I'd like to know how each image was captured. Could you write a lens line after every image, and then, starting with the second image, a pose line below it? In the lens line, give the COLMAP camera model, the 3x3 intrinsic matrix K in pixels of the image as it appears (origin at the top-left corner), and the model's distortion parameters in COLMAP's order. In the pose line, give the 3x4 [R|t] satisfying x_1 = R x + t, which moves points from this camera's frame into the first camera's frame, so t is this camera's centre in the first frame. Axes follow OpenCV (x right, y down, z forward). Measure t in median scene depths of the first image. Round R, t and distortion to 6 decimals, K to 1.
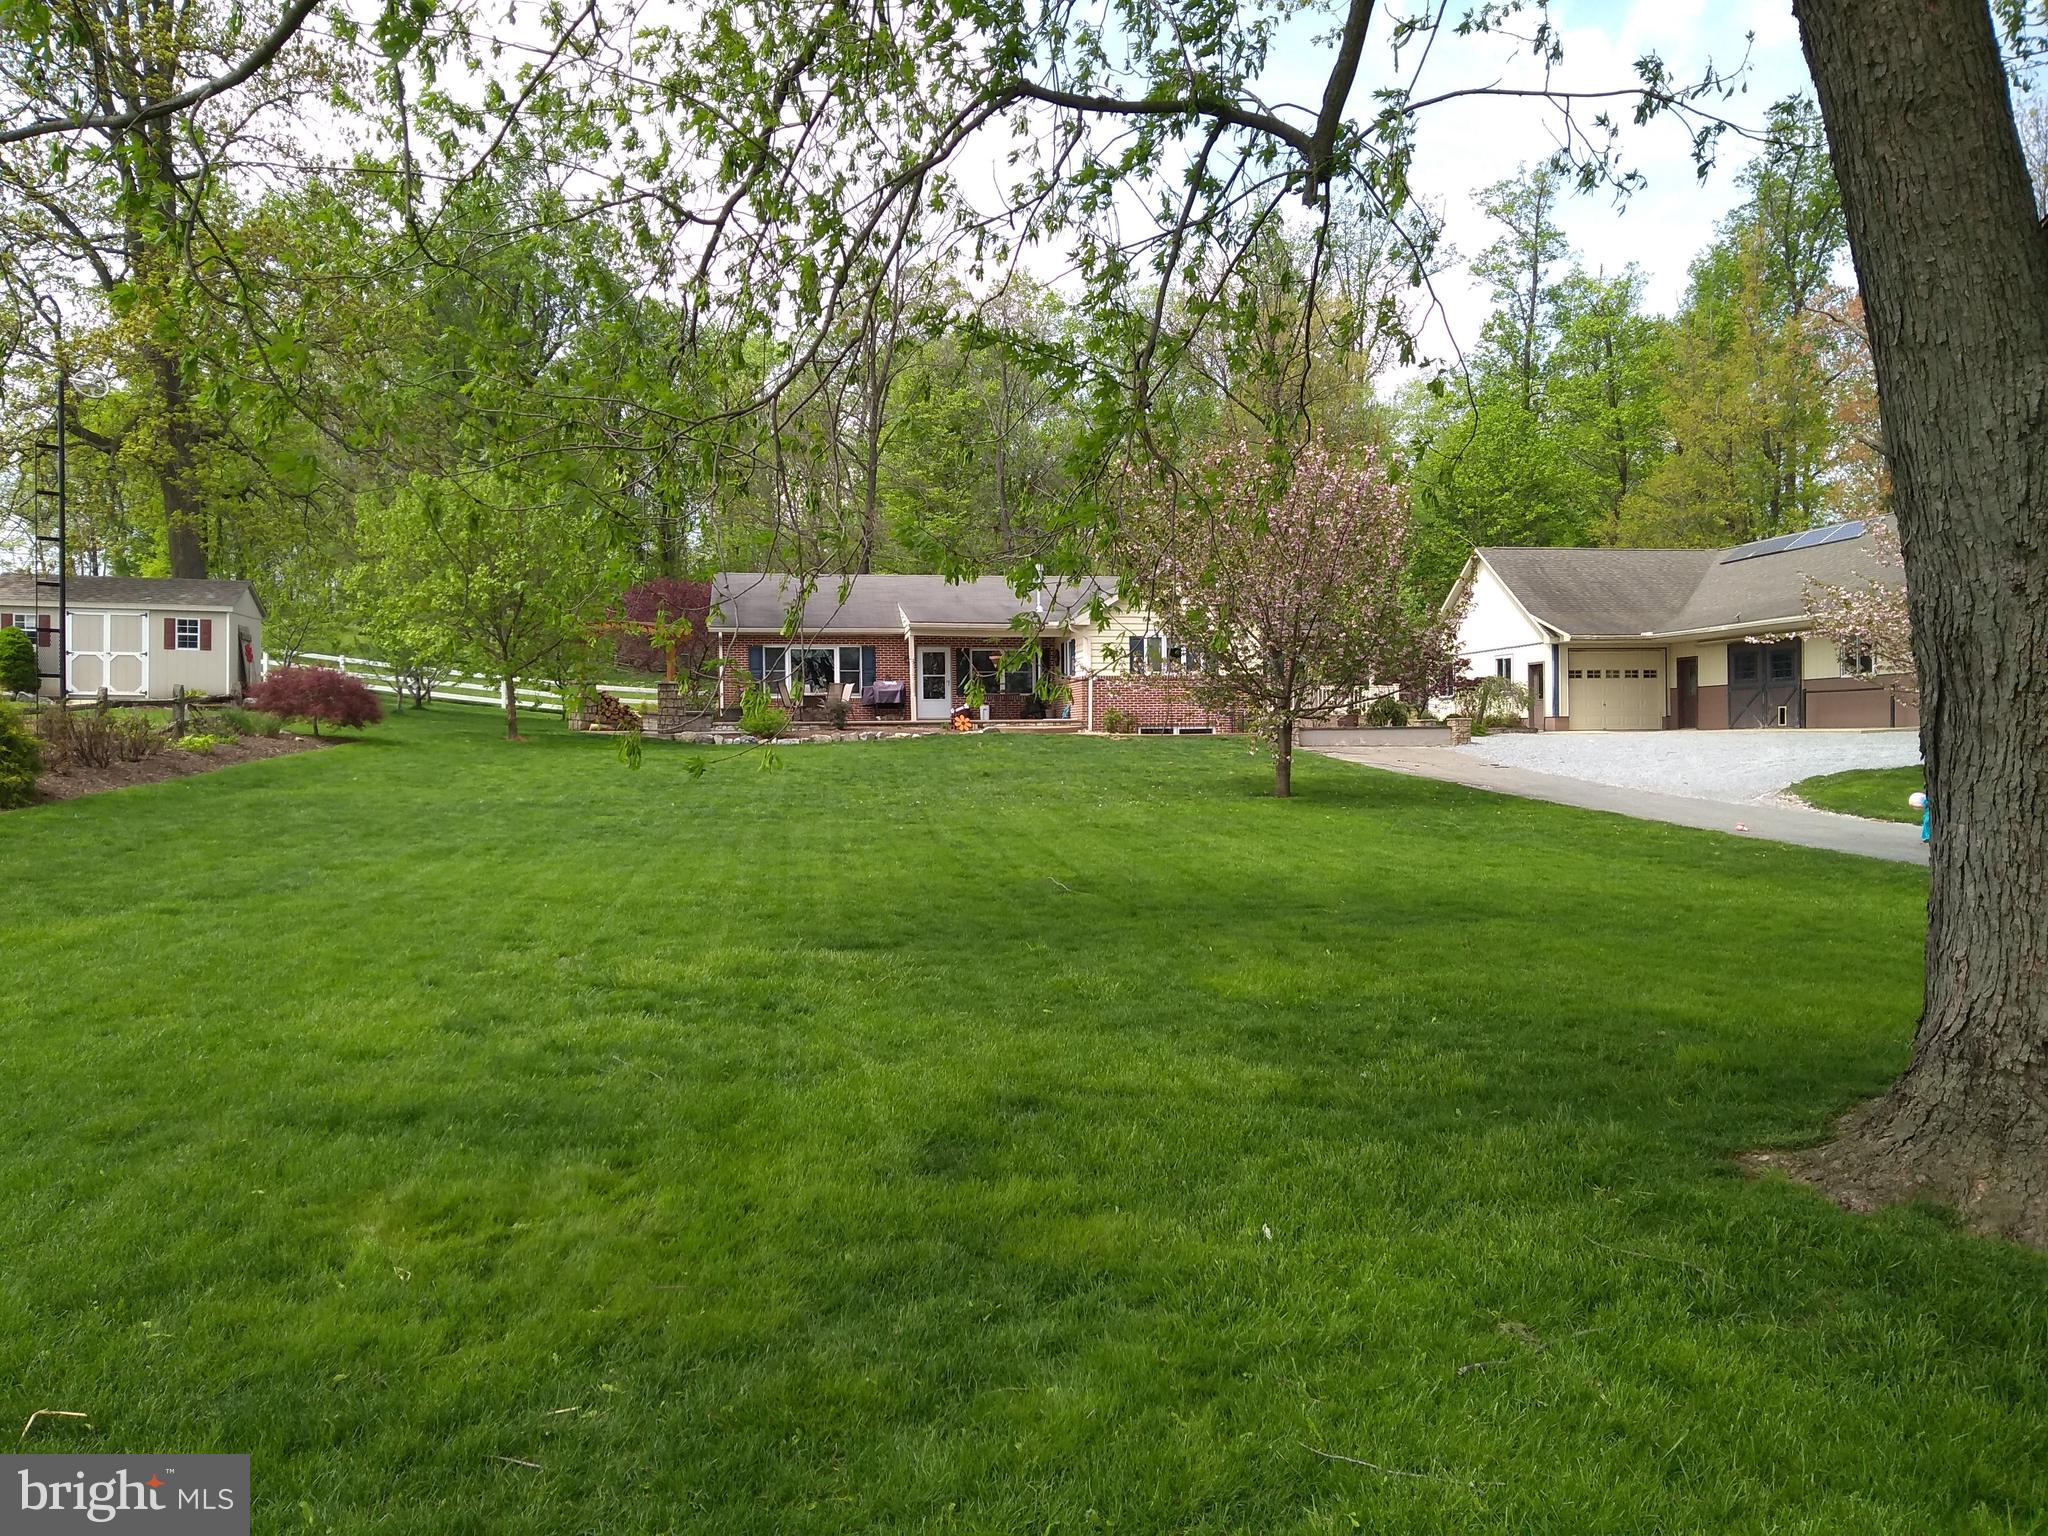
lens RADIAL K [[1578.4, 0, 1025.5], [0, 1578.4, 763.3], [0, 0, 1]] dist [0.088405, -0.099388]
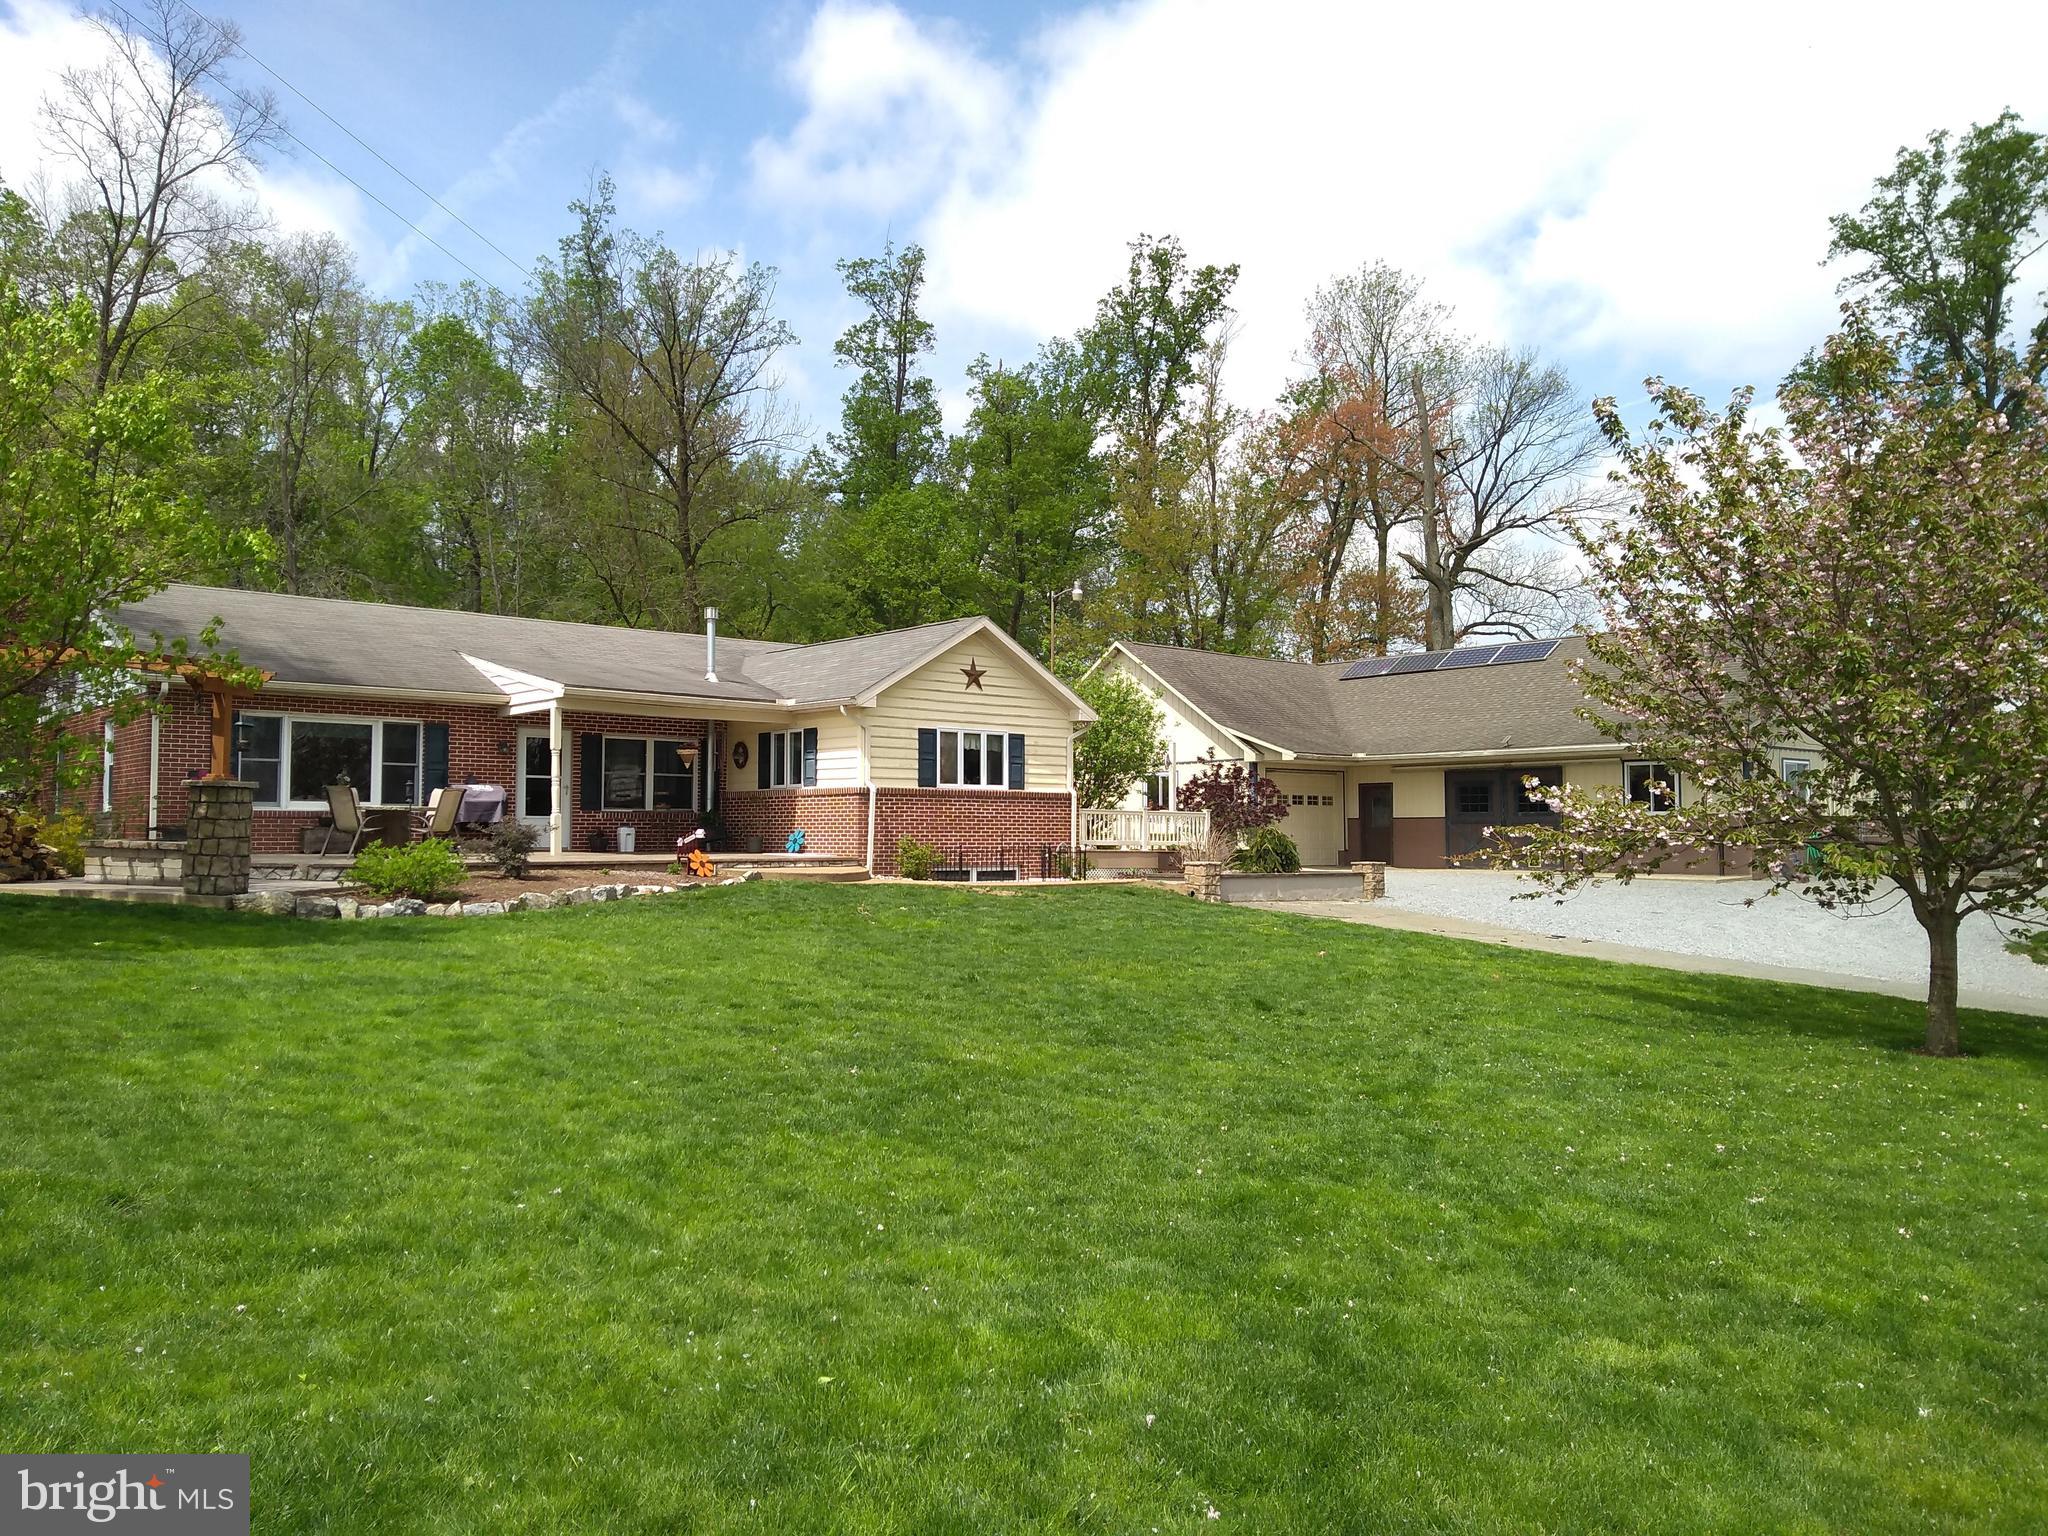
lens RADIAL K [[1577.7, 0, 1026.0], [0, 1577.7, 771.6], [0, 0, 1]] dist [0.094346, -0.116974]
pose [[0.851412, 0.033369, 0.523436, -0.271264], [-0.002973, 0.998265, -0.058803, -0.027994], [-0.524490, 0.048509, 0.850034, 0.479420]]
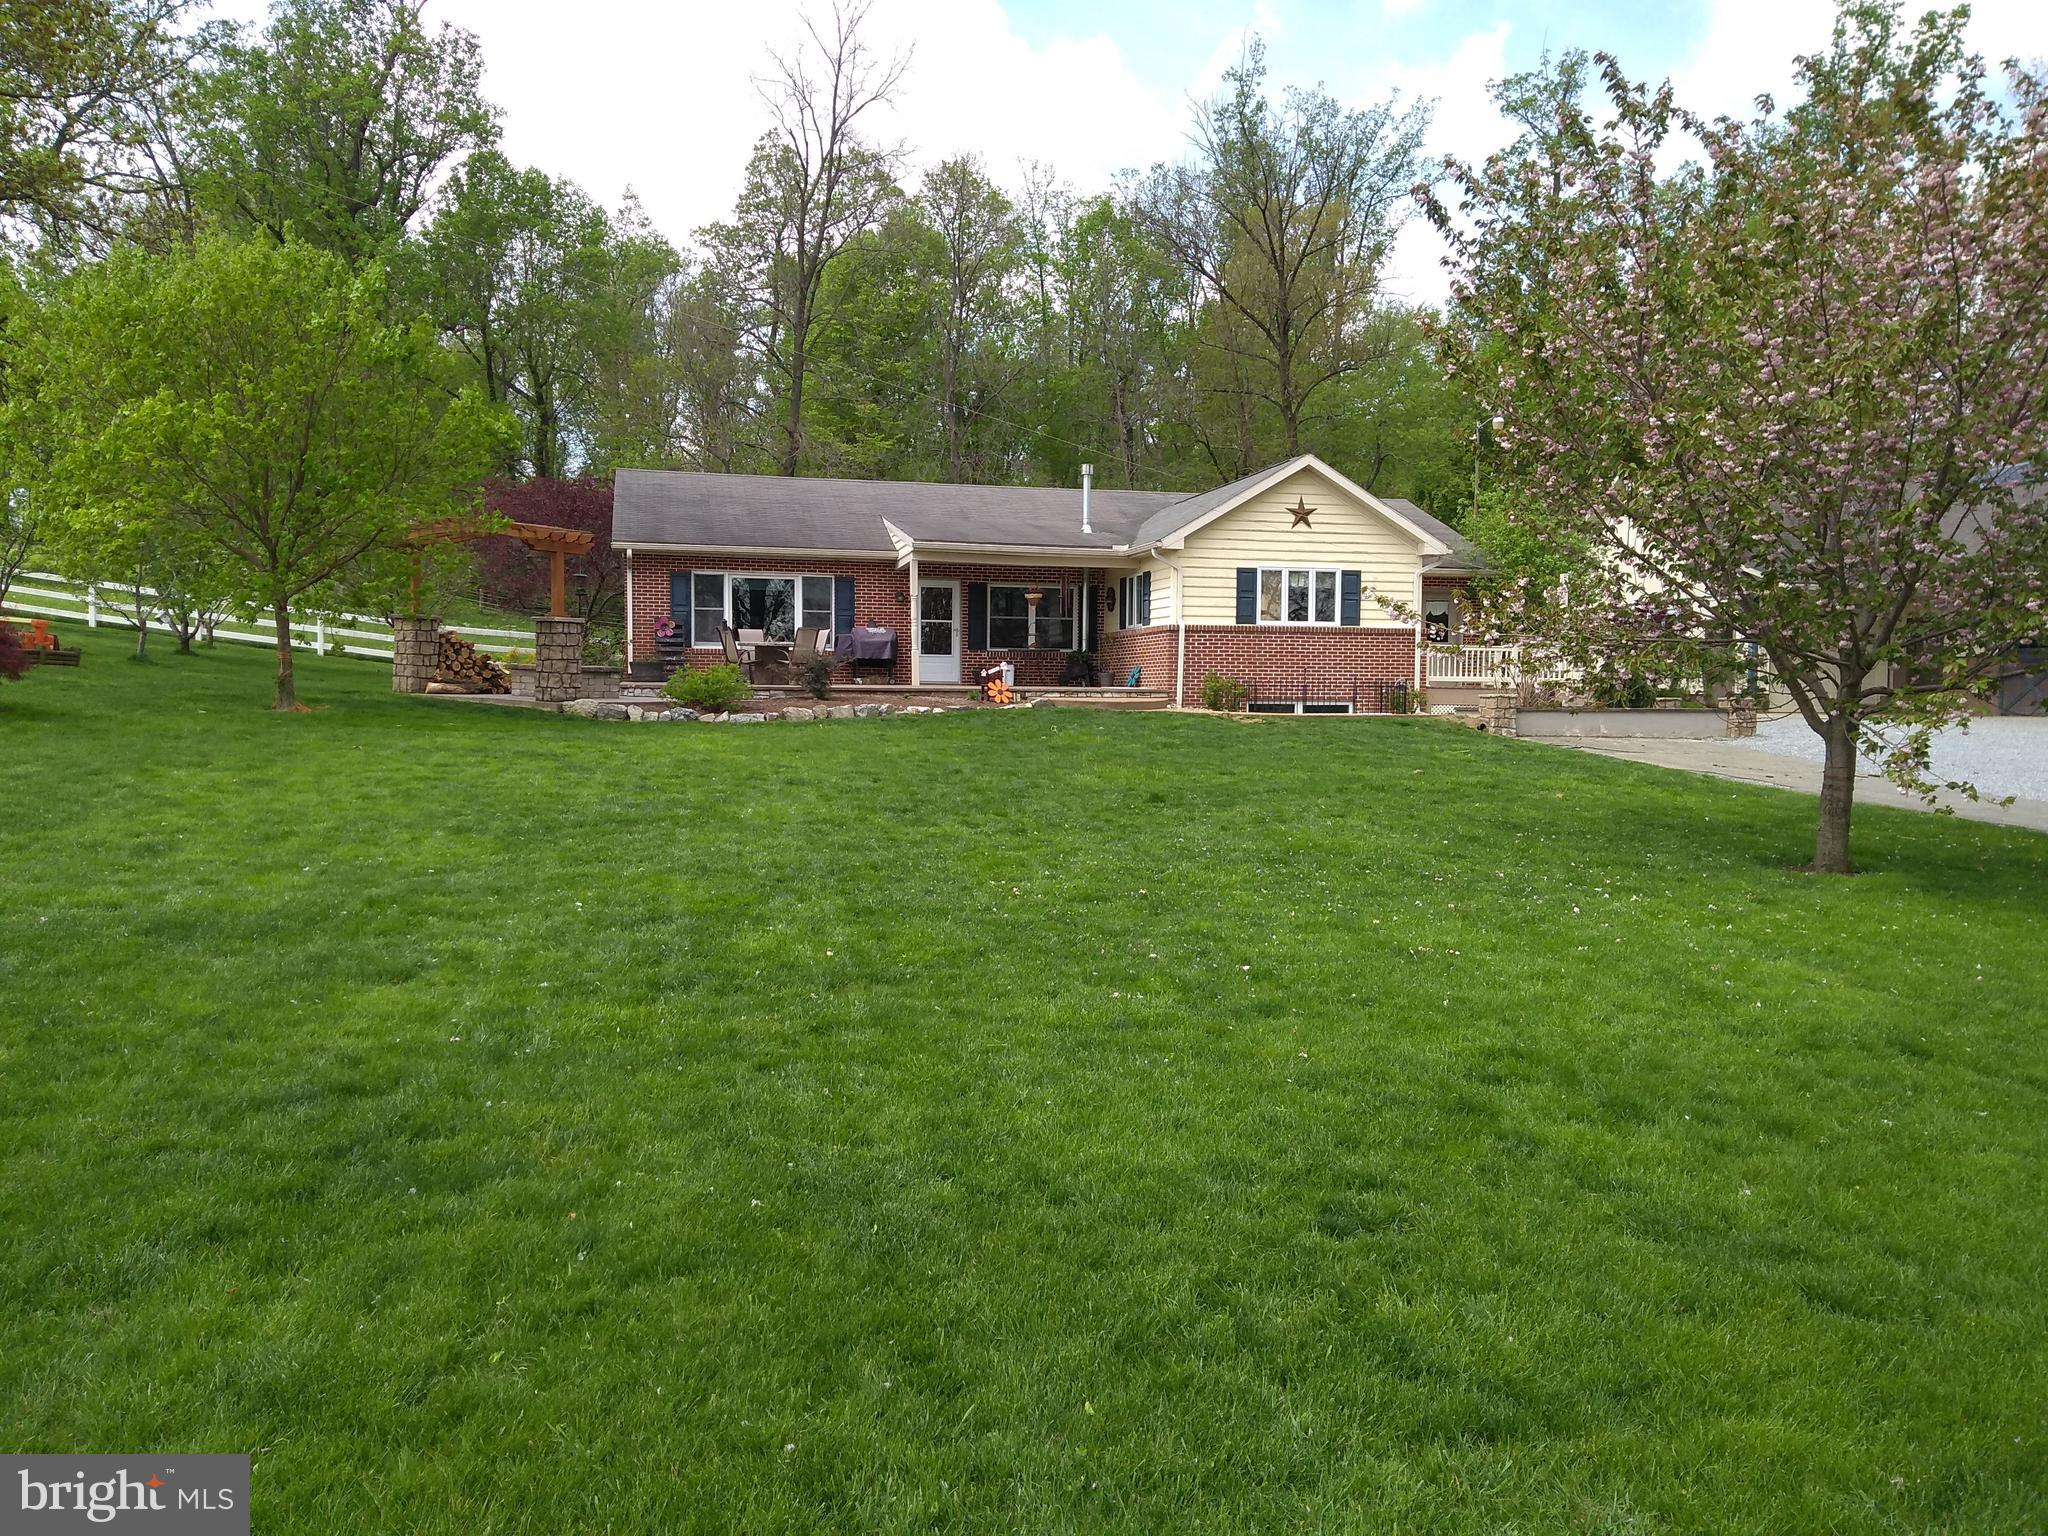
lens RADIAL K [[1577.7, 0, 1026.0], [0, 1577.7, 771.6], [0, 0, 1]] dist [0.094346, -0.116974]
pose [[0.997176, 0.014424, 0.073707, -0.085475], [-0.016822, 0.999346, 0.032023, -0.014521], [-0.073197, -0.033173, 0.996766, 0.361950]]
